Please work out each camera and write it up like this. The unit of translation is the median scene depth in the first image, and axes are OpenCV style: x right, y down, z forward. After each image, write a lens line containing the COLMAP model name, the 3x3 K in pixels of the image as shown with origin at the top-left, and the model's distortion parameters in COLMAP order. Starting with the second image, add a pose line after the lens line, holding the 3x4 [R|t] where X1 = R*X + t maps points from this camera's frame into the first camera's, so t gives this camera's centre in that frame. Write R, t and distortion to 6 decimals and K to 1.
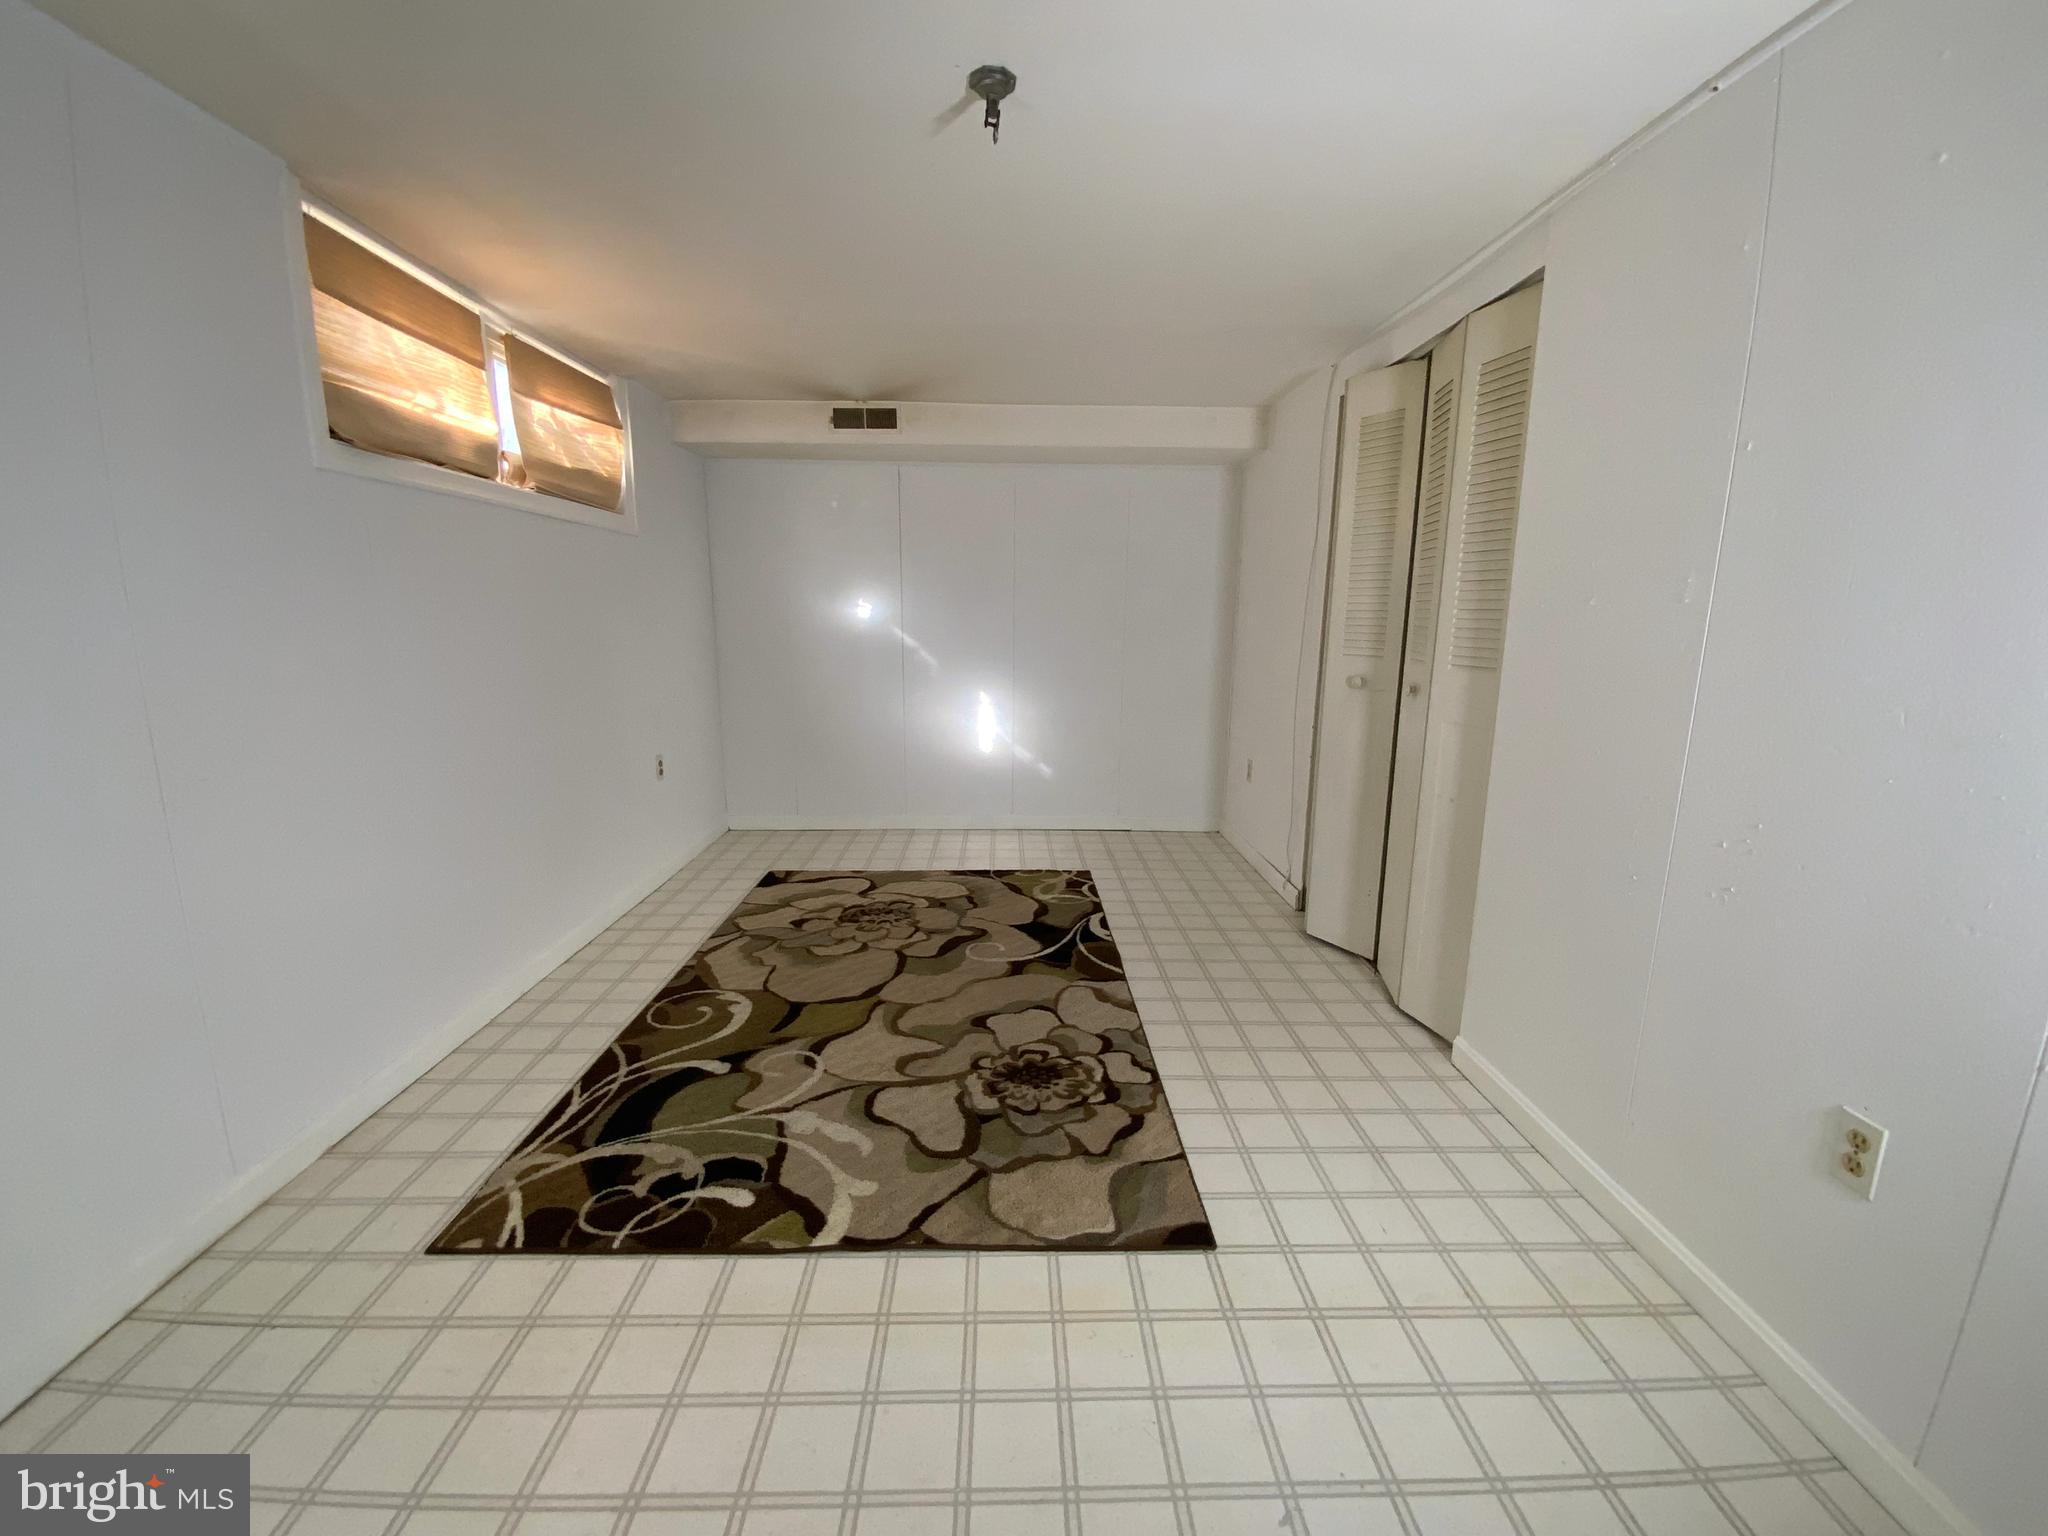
lens RADIAL K [[829.8, 0, 1028.8], [0, 829.8, 769.7], [0, 0, 1]] dist [0.015854, -0.014534]
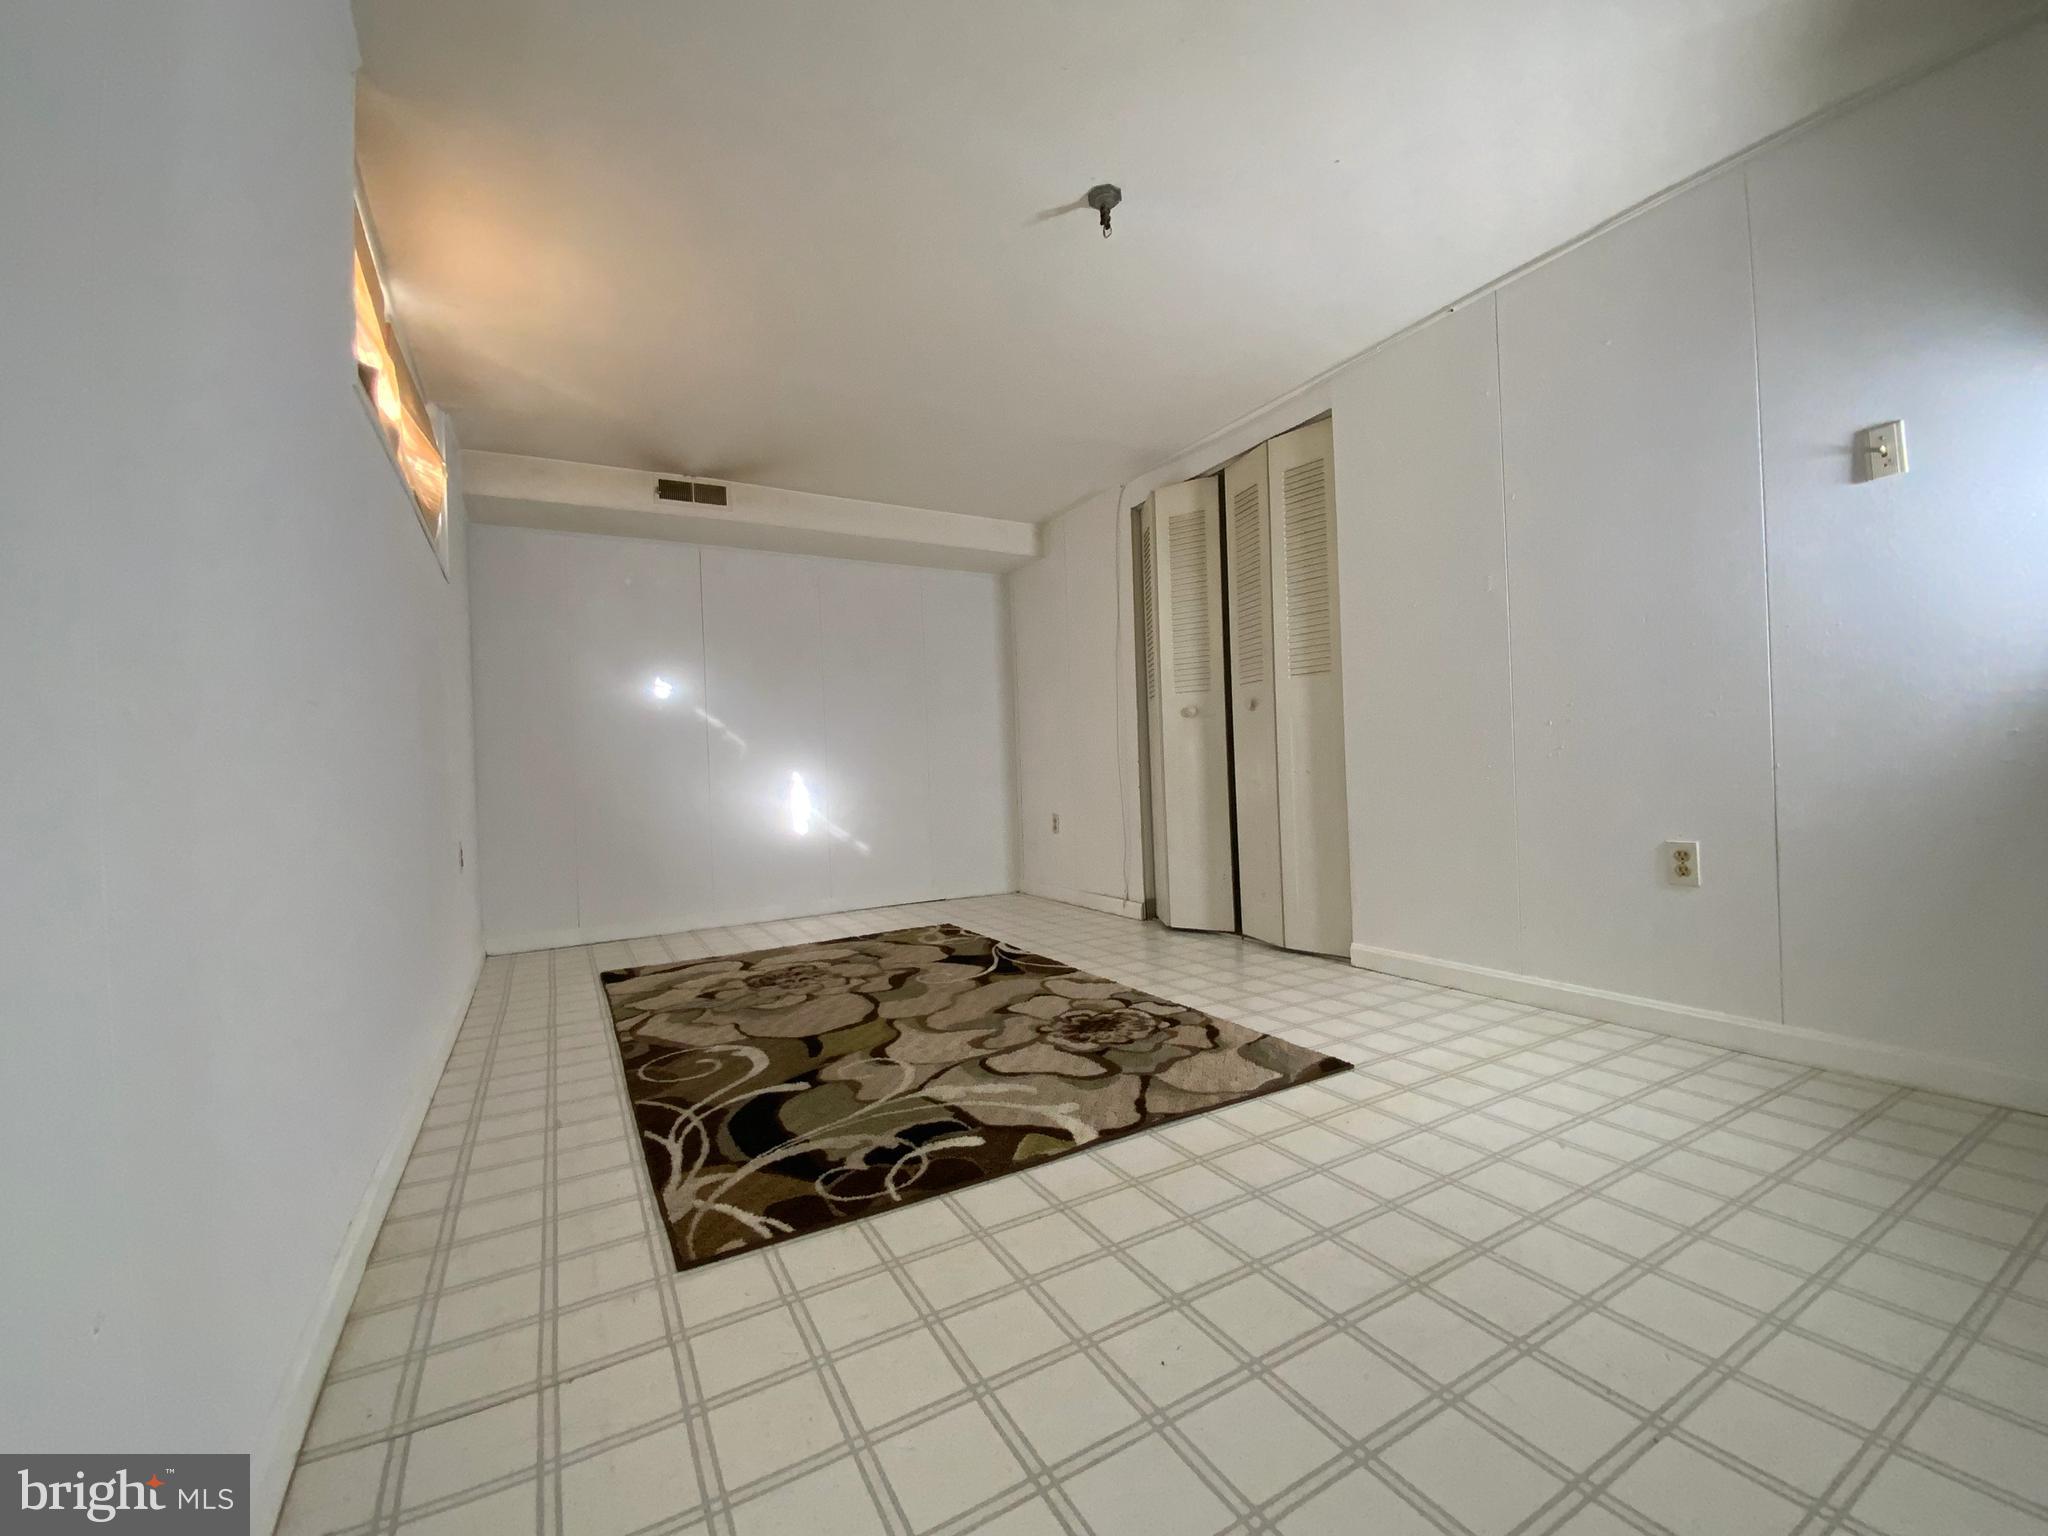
lens RADIAL K [[829.8, 0, 1019.6], [0, 829.8, 775.6], [0, 0, 1]] dist [0.015854, -0.014534]
pose [[0.880319, -0.043547, 0.472380, -0.644182], [0.134749, 0.977715, -0.160985, 0.234167], [-0.454842, 0.205370, 0.866569, 0.051121]]
